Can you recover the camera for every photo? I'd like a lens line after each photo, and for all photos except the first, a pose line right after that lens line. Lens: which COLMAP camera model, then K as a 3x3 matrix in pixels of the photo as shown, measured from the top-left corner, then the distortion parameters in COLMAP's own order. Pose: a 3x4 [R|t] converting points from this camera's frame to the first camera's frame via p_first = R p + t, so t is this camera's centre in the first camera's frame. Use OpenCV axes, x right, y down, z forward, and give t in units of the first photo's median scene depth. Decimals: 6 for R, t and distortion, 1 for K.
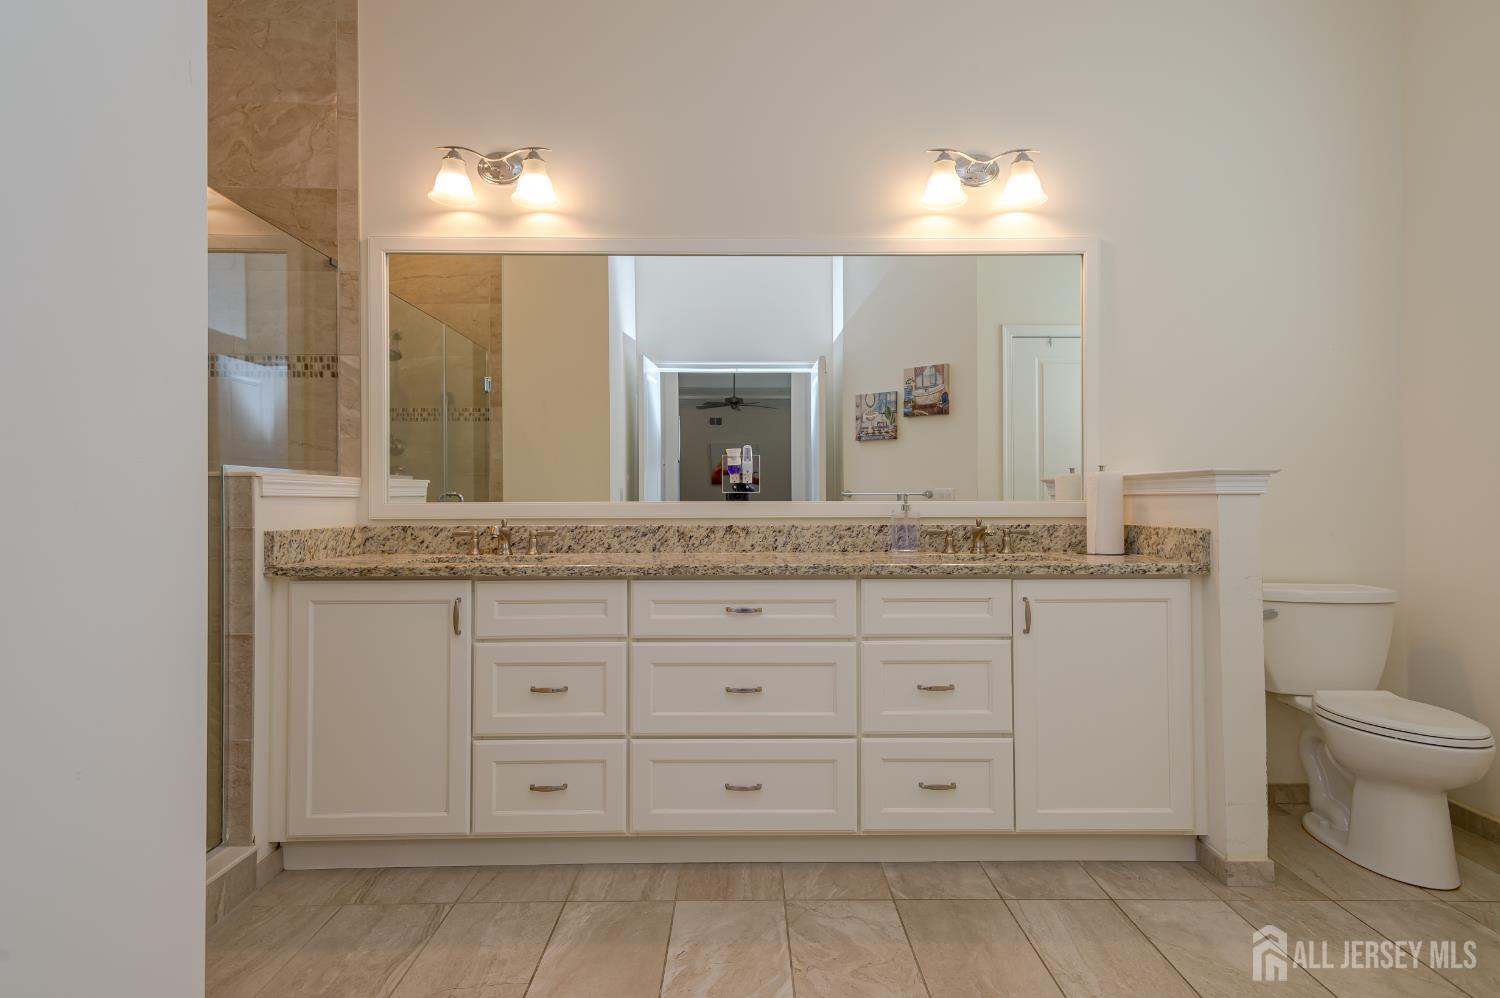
lens RADIAL K [[818.3, 0, 745.1], [0, 818.3, 496.2], [0, 0, 1]] dist [0.026850, -0.000963]
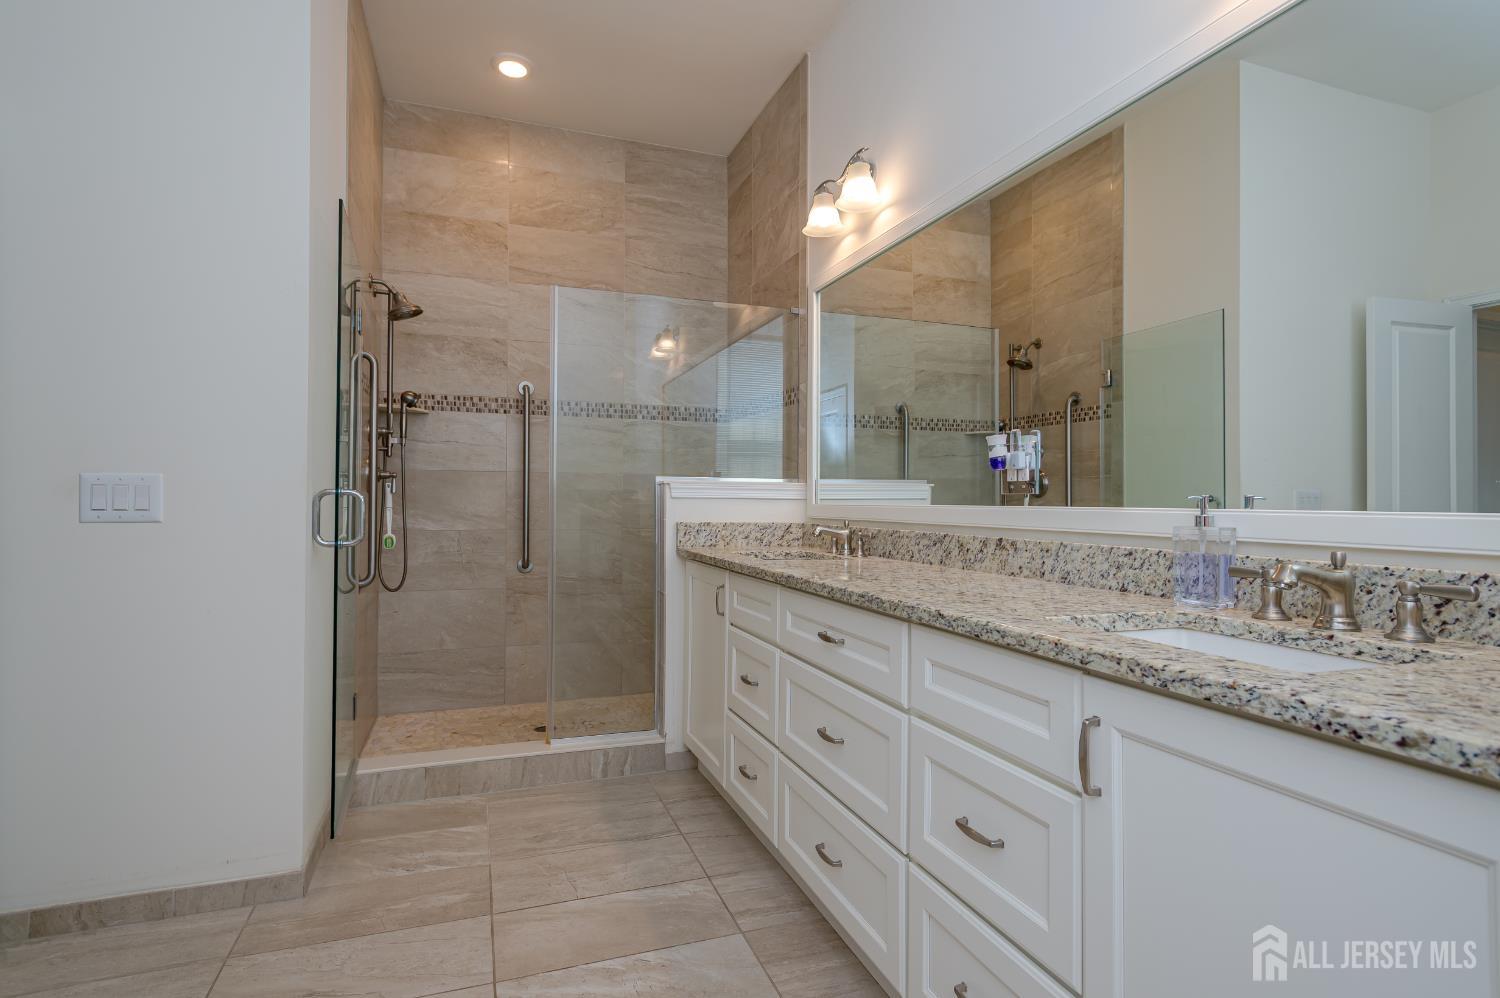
lens RADIAL K [[752.5, 0, 746.4], [0, 752.5, 497.2], [0, 0, 1]] dist [0.017928, -0.007231]
pose [[0.338298, 0.000713, -0.941039, 0.553543], [-0.006935, 0.999974, -0.001735, 0.000897], [0.941013, 0.007113, 0.338295, 0.547238]]
